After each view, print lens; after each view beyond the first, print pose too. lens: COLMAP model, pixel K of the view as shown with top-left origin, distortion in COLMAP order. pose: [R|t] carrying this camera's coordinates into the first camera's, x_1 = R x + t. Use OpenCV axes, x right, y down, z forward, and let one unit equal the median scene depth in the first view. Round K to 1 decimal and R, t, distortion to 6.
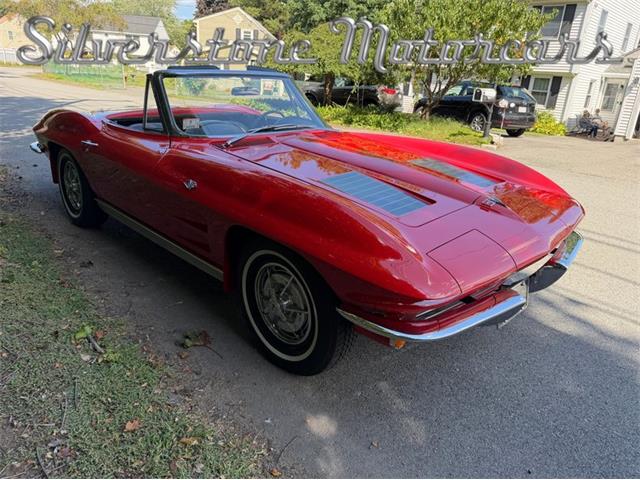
lens RADIAL K [[480.1, 0, 333.7], [0, 480.1, 243.9], [0, 0, 1]] dist [0.000802, -0.004234]
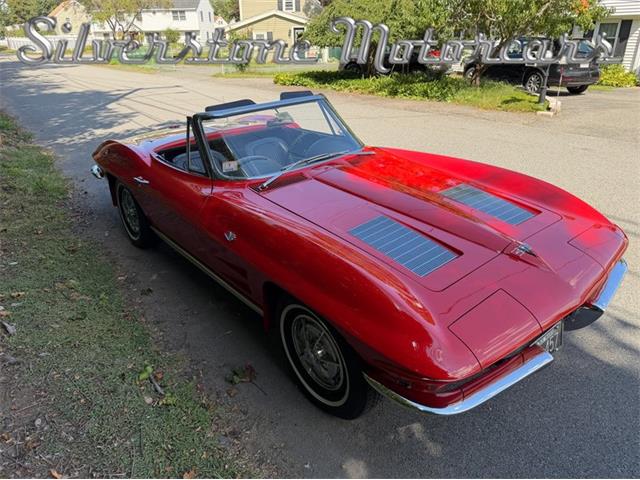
lens RADIAL K [[482.0, 0, 321.0], [0, 482.0, 238.8], [0, 0, 1]] dist [0.003006, -0.005439]
pose [[0.989872, -0.031731, -0.138372, 0.033146], [0.042252, 0.996380, 0.073771, -0.118951], [0.135530, -0.078871, 0.987629, -0.025071]]
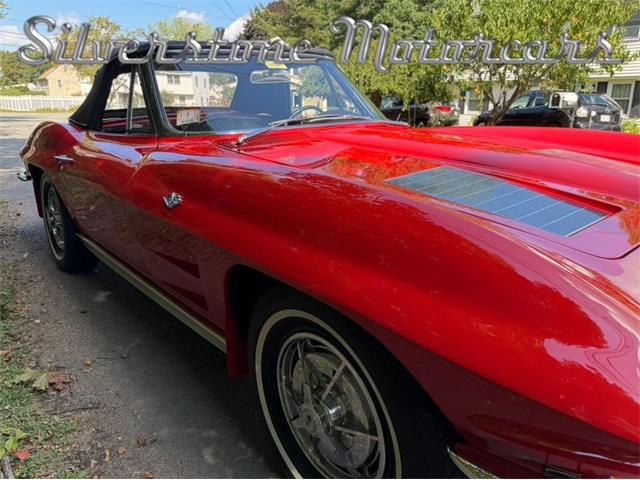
lens RADIAL K [[503.8, 0, 321.6], [0, 503.8, 240.8], [0, 0, 1]] dist [-0.011002, -0.002808]
pose [[0.992400, -0.032366, -0.118719, -0.023679], [0.022834, 0.996470, -0.080789, -0.010571], [0.120914, 0.077464, 0.989636, 0.249896]]
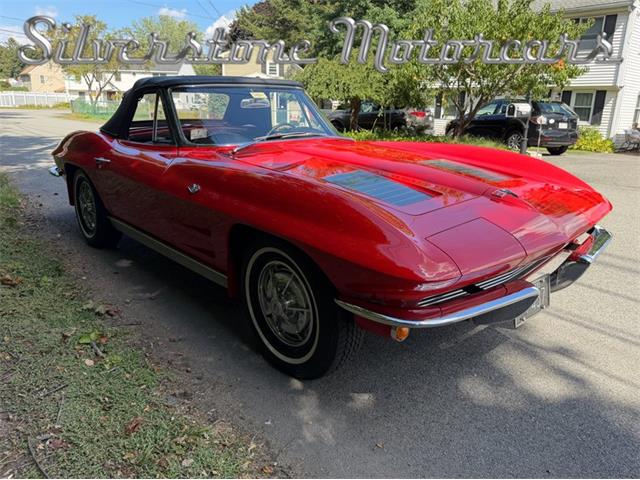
lens RADIAL K [[511.1, 0, 330.8], [0, 511.1, 242.7], [0, 0, 1]] dist [0.006039, -0.007077]
pose [[0.996882, -0.027019, -0.074131, 0.037015], [0.021182, 0.996695, -0.078428, 0.048619], [0.076005, 0.076613, 0.994160, -0.013334]]
